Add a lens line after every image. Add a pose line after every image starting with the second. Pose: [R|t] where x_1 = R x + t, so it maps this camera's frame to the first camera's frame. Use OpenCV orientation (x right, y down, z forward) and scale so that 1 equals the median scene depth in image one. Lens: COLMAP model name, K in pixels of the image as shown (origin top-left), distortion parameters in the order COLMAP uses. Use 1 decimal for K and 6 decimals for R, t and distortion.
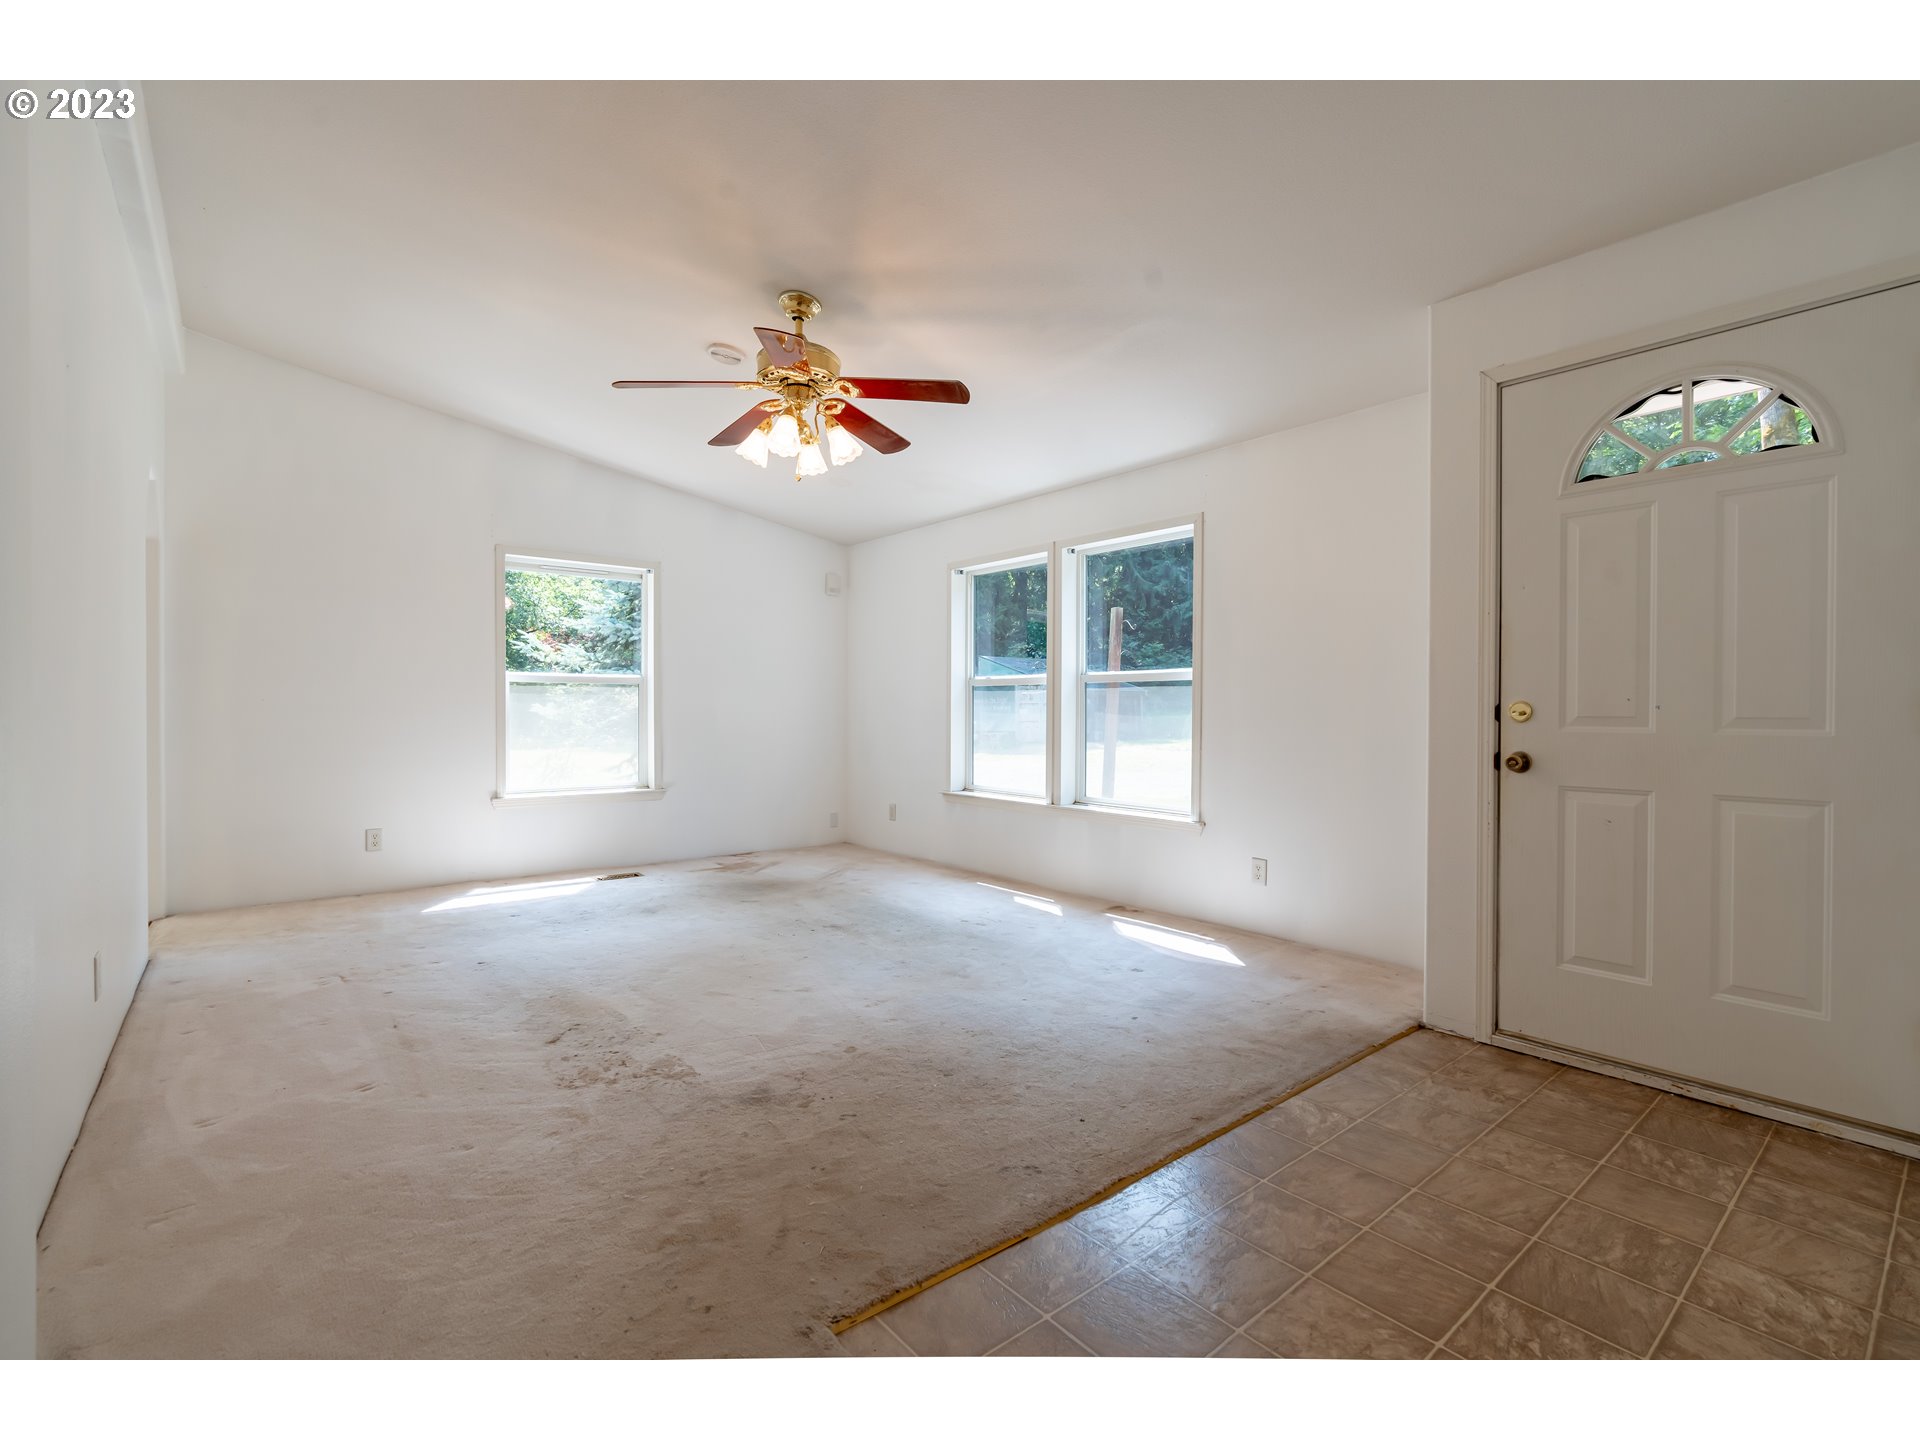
lens RADIAL K [[870.8, 0, 966.7], [0, 870.8, 703.0], [0, 0, 1]] dist [-0.015084, 0.007873]
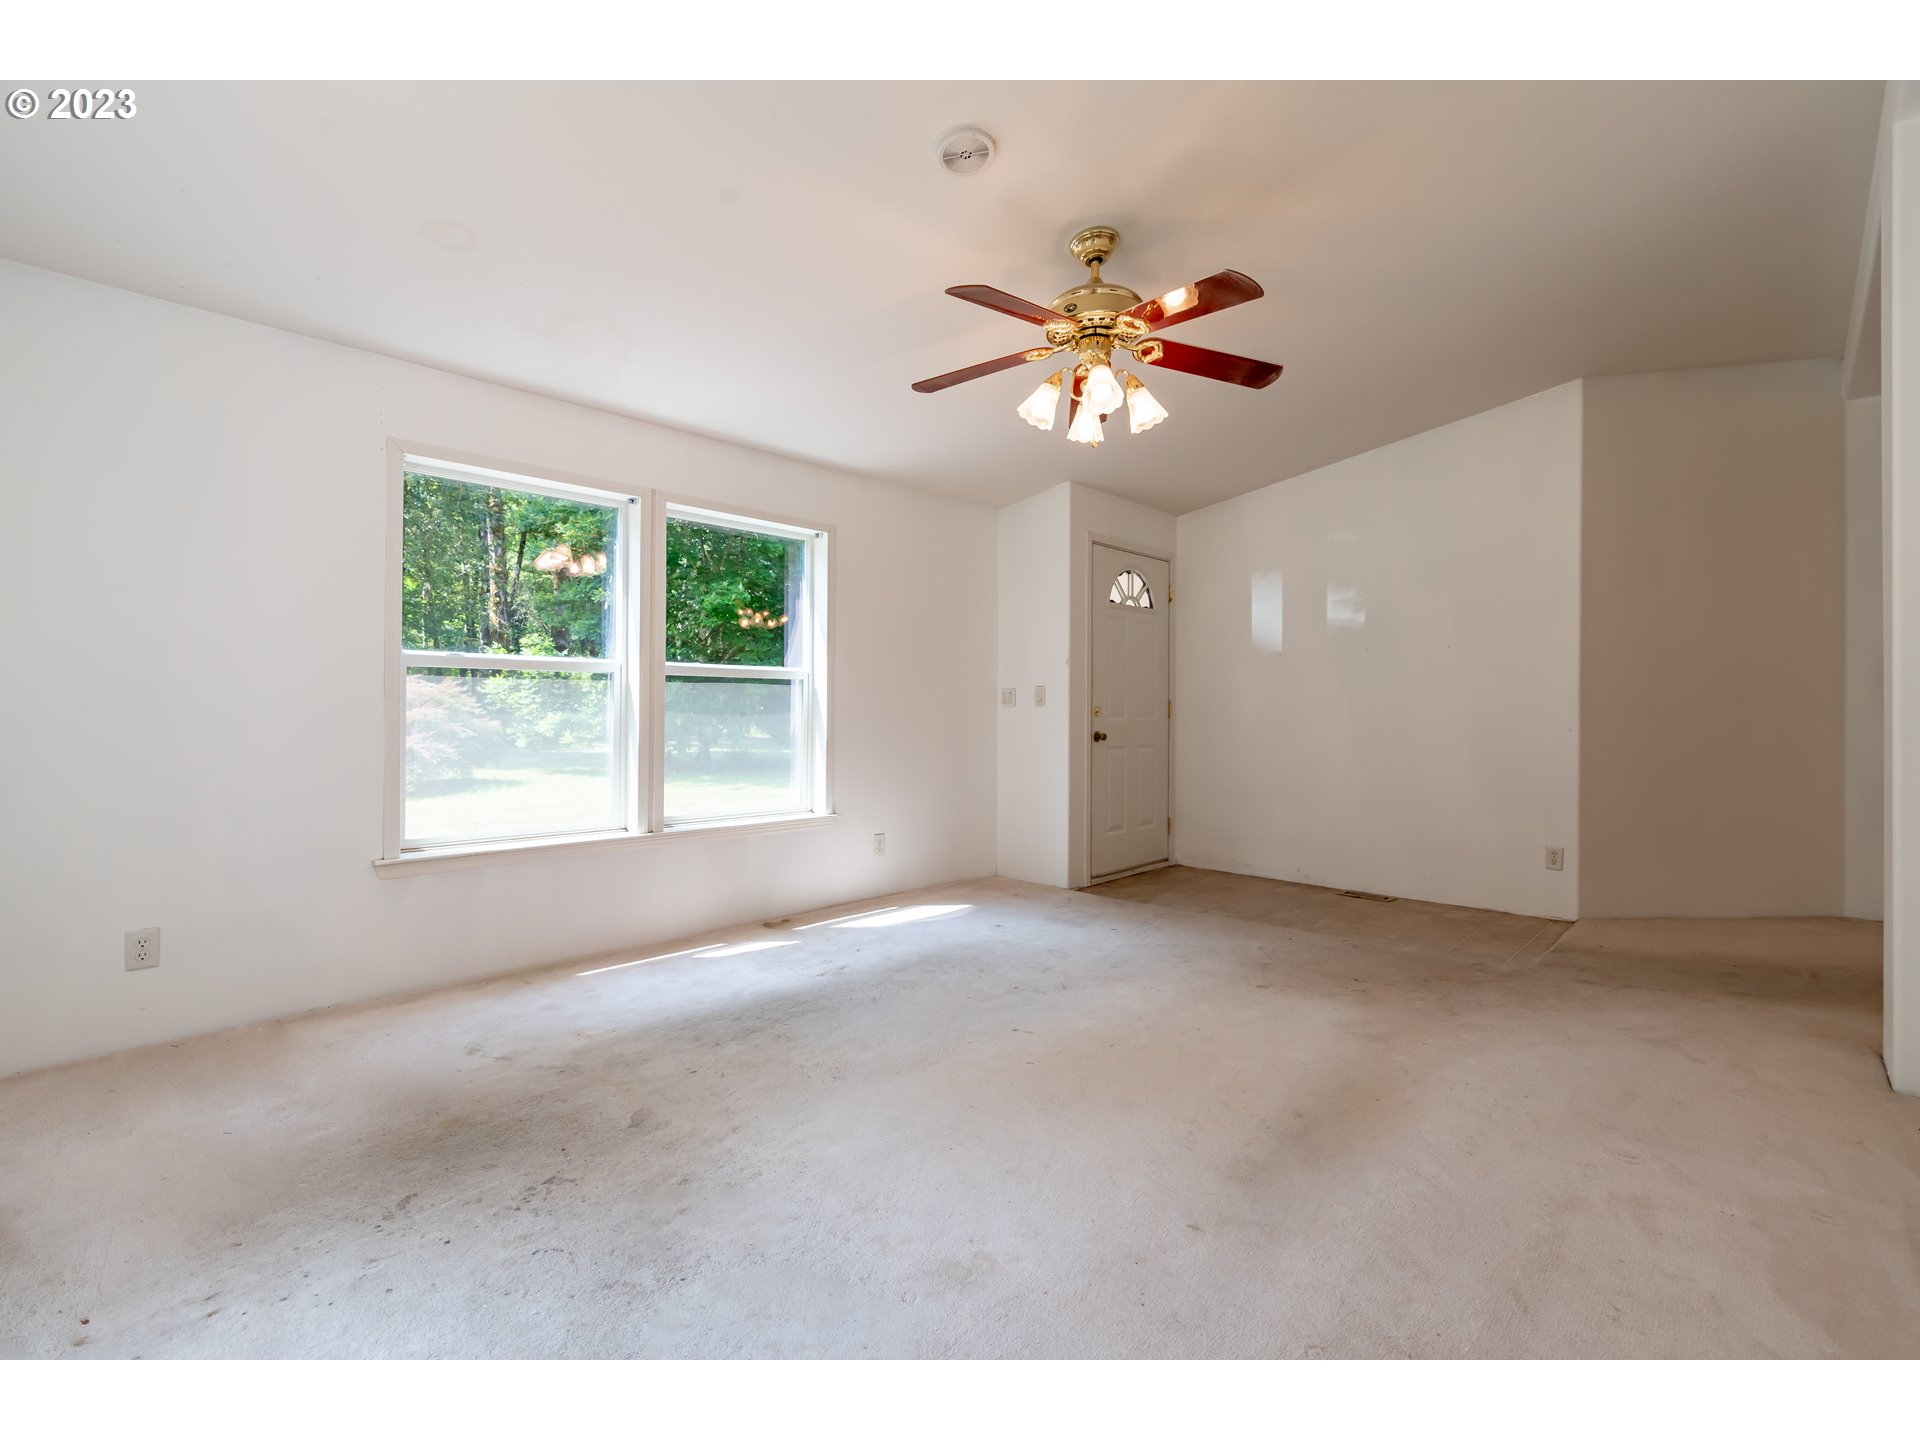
lens RADIAL K [[870.8, 0, 966.7], [0, 870.8, 703.0], [0, 0, 1]] dist [-0.015084, 0.007873]
pose [[-0.107553, 0.000754, 0.994199, -0.815279], [-0.013215, 0.999910, -0.002188, 0.000084], [-0.994111, -0.013373, -0.107534, 0.950274]]
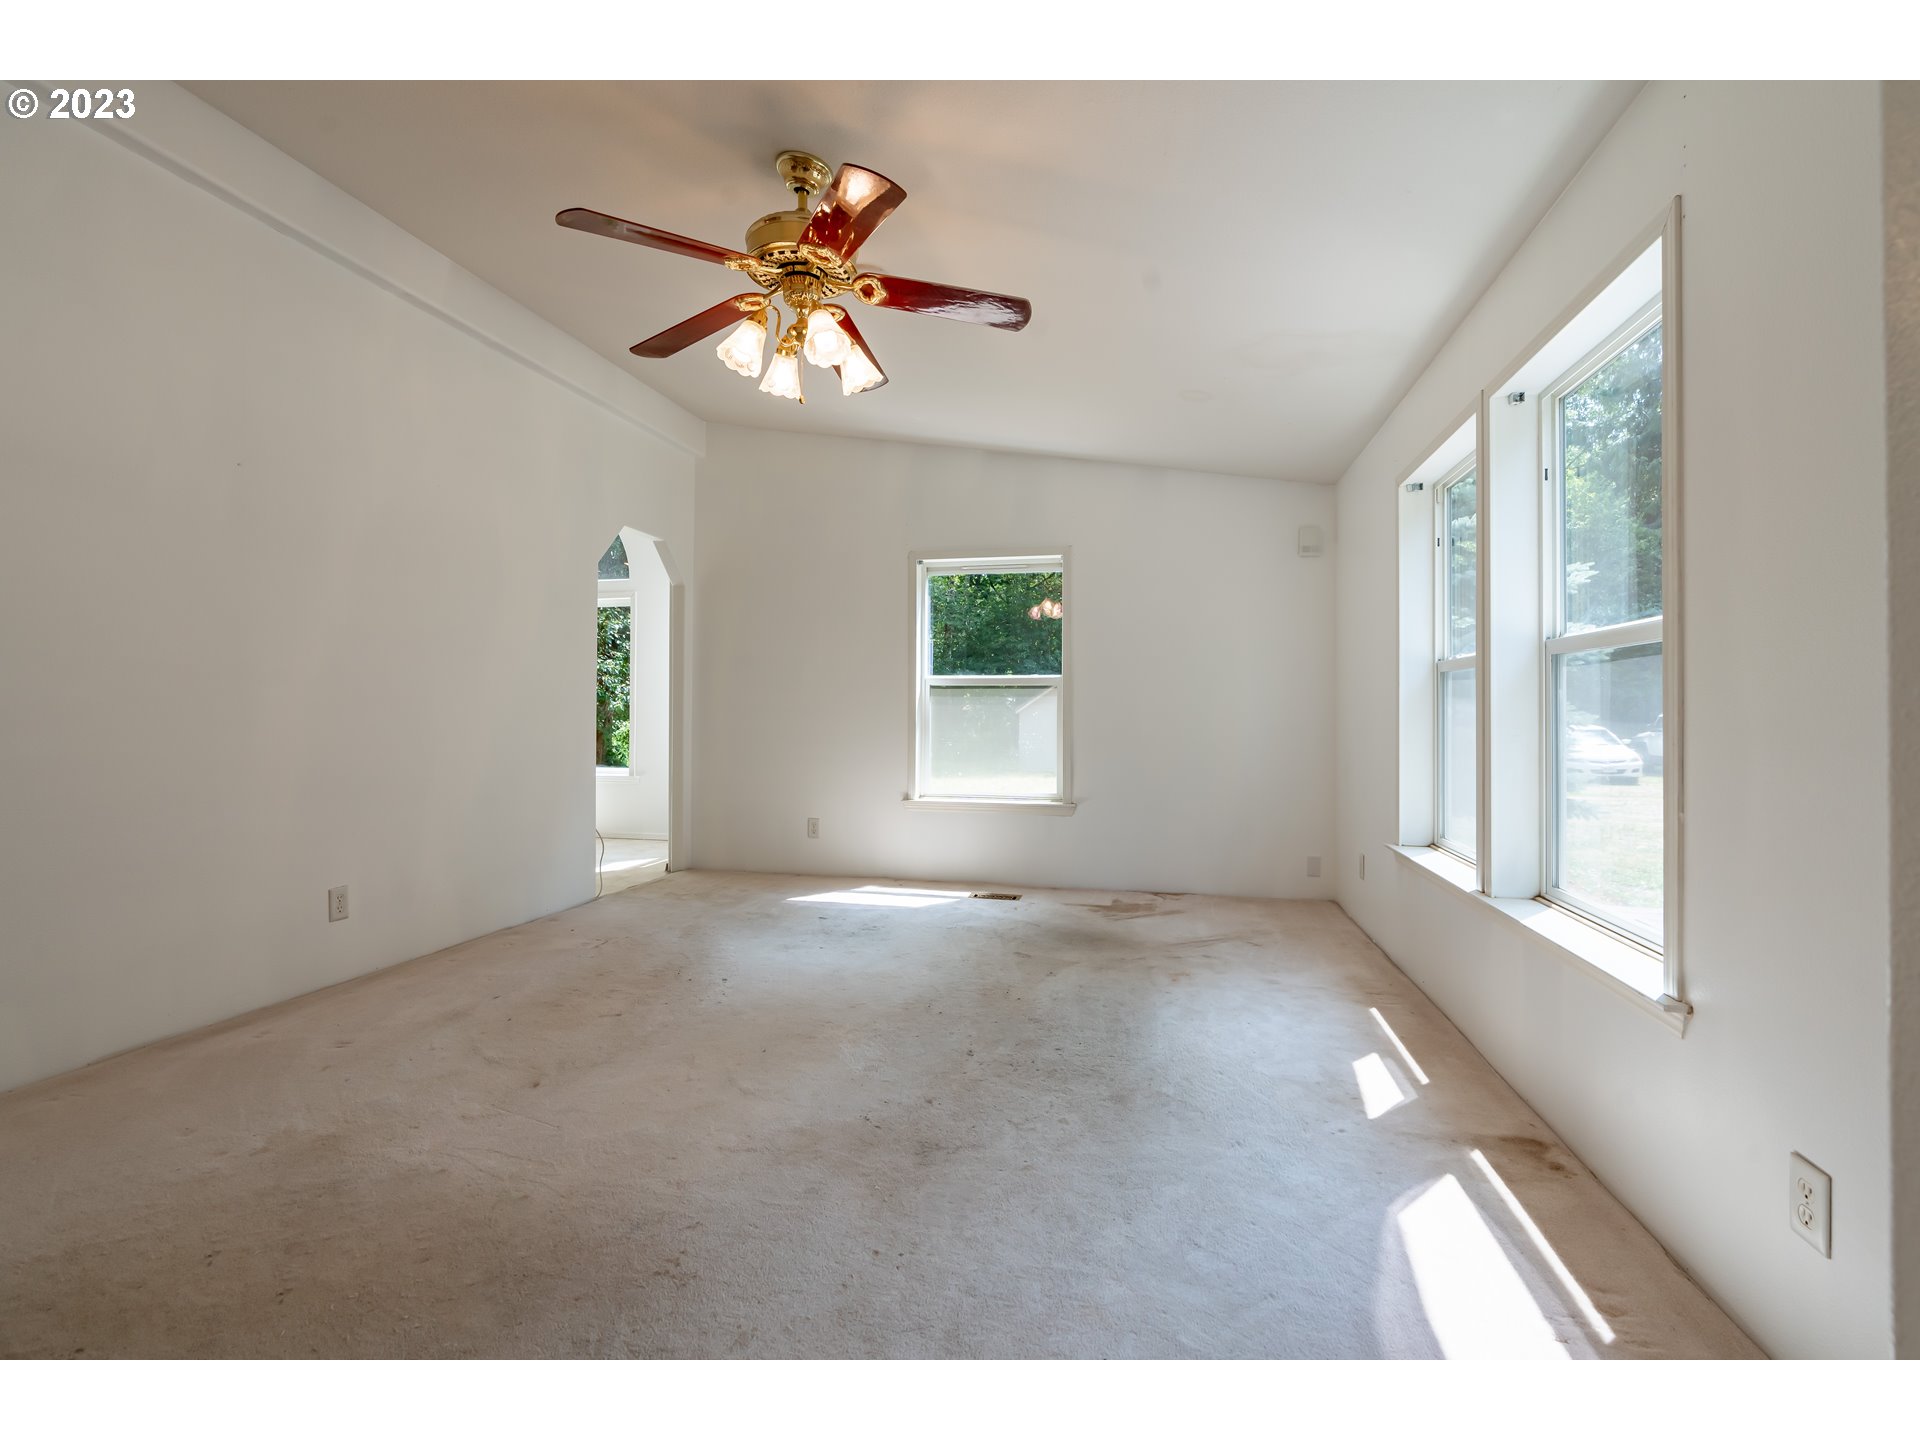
lens RADIAL K [[870.8, 0, 966.7], [0, 870.8, 703.0], [0, 0, 1]] dist [-0.015084, 0.007873]
pose [[0.611597, -0.009595, -0.791112, 0.377231], [0.003380, 0.999949, -0.009515, 0.007098], [0.791163, 0.003146, 0.611598, 0.516066]]
